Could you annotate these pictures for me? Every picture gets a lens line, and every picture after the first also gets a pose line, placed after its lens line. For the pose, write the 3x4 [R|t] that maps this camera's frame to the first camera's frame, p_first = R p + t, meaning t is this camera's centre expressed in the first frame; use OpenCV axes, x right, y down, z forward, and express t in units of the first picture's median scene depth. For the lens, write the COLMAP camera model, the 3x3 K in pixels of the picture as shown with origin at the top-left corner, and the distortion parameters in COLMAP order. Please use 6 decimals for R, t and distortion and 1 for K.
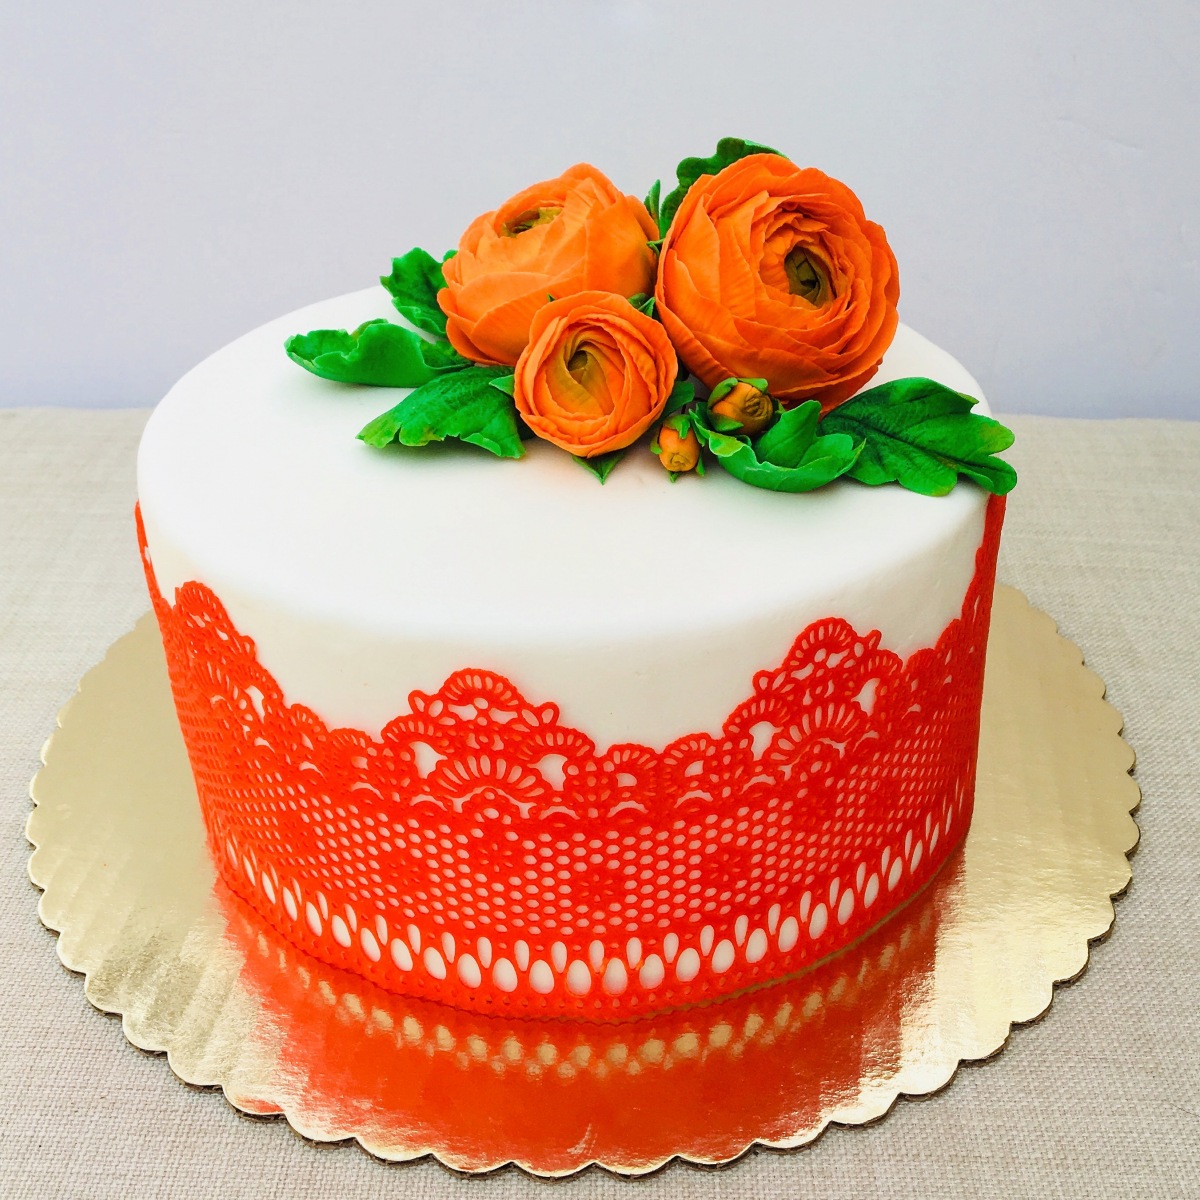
lens RADIAL K [[1419.3, 0, 600.1], [0, 1419.3, 599.8], [0, 0, 1]] dist [-0.010181, 0.000000]
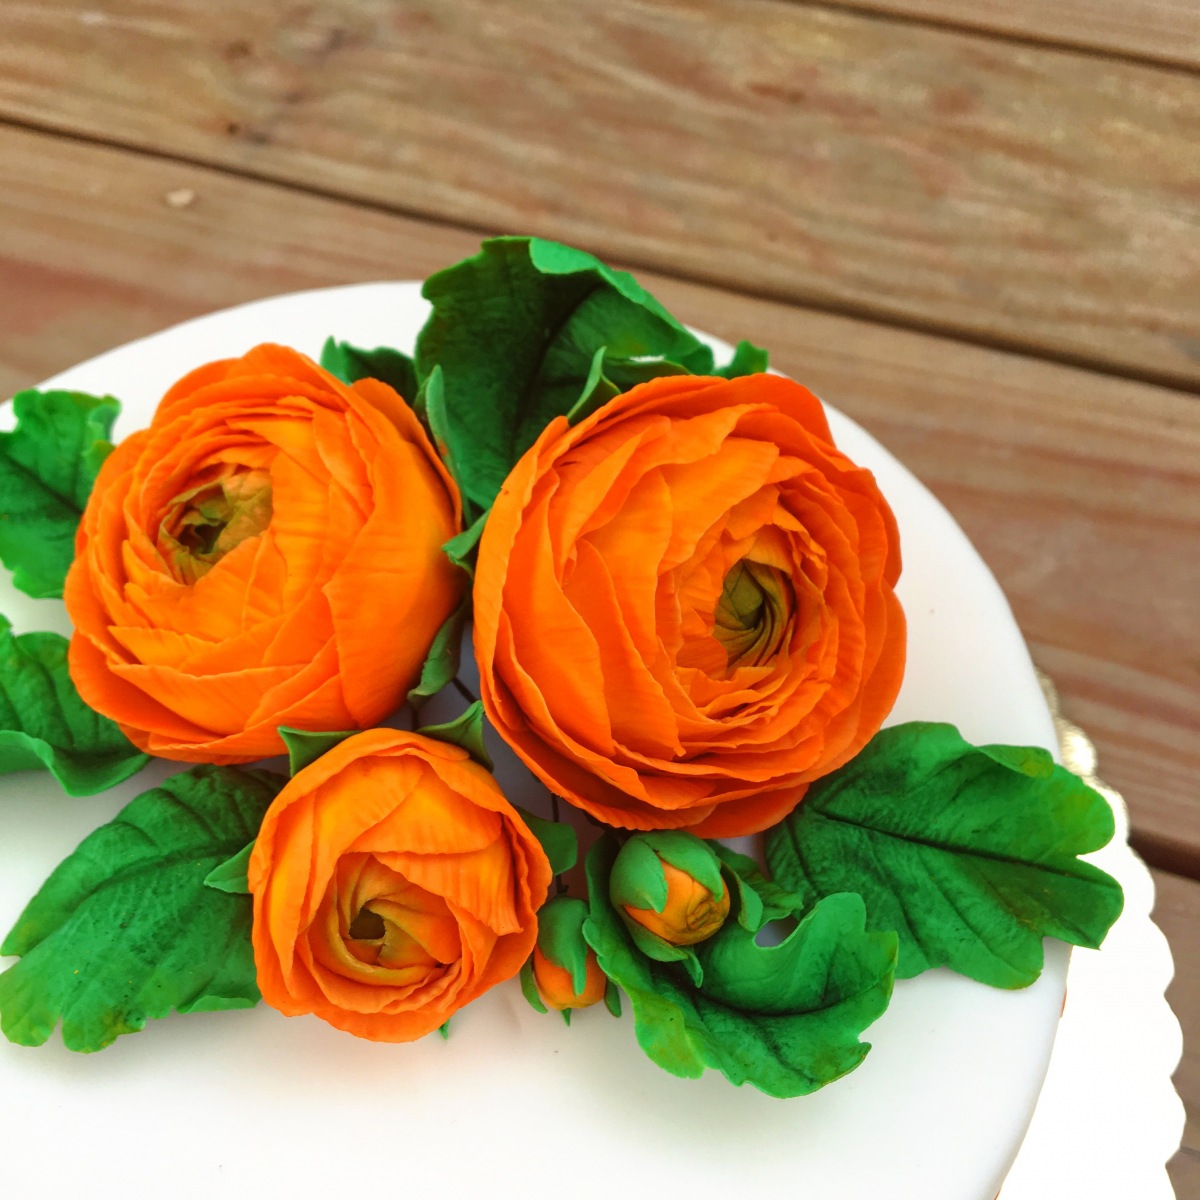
lens RADIAL K [[1419.3, 0, 599.3], [0, 1419.3, 600.9], [0, 0, 1]] dist [-0.010181, 0.000000]
pose [[0.979701, -0.168298, 0.108912, 0.030229], [0.118622, 0.924671, 0.361818, -0.437616], [-0.161601, -0.341554, 0.925865, 0.510388]]
